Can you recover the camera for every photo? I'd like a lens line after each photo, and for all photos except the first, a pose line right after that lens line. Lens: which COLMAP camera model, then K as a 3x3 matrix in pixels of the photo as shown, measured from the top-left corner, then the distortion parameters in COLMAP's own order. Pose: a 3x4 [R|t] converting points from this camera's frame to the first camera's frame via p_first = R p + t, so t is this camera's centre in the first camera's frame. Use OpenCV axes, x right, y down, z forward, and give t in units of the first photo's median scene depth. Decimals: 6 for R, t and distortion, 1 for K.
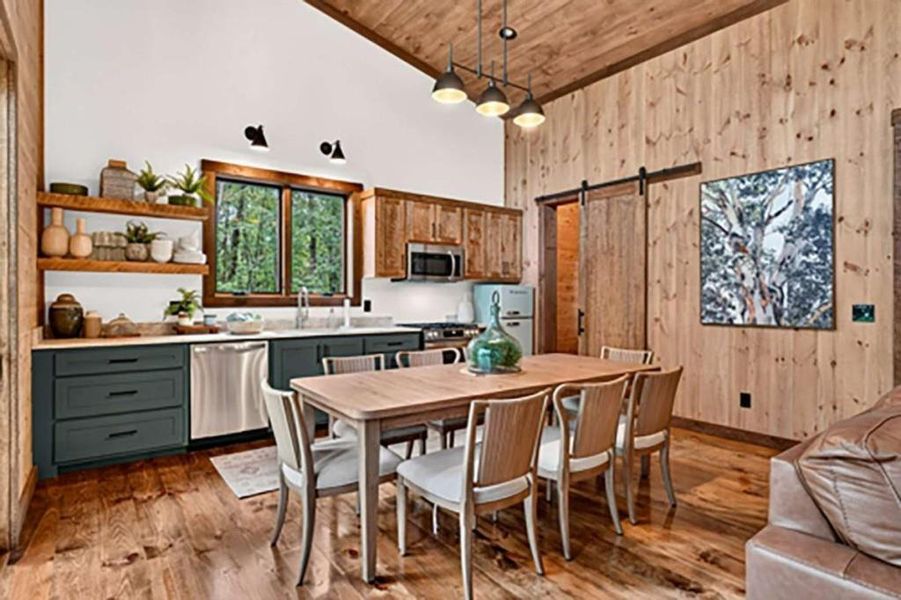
lens RADIAL K [[493.7, 0, 445.2], [0, 493.7, 300.8], [0, 0, 1]] dist [-0.008222, 0.012323]
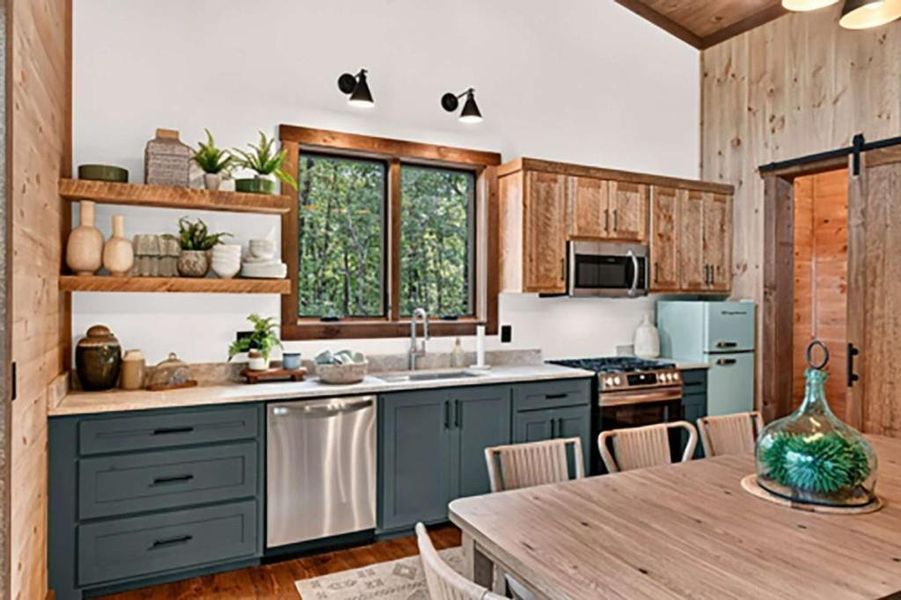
lens RADIAL K [[599.8, 0, 441.4], [0, 599.8, 300.7], [0, 0, 1]] dist [0.003090, 0.003850]
pose [[0.986025, 0.004073, -0.166547, -0.133532], [-0.003956, 0.999992, 0.001034, -0.043838], [0.166550, -0.000361, 0.986033, 0.215250]]
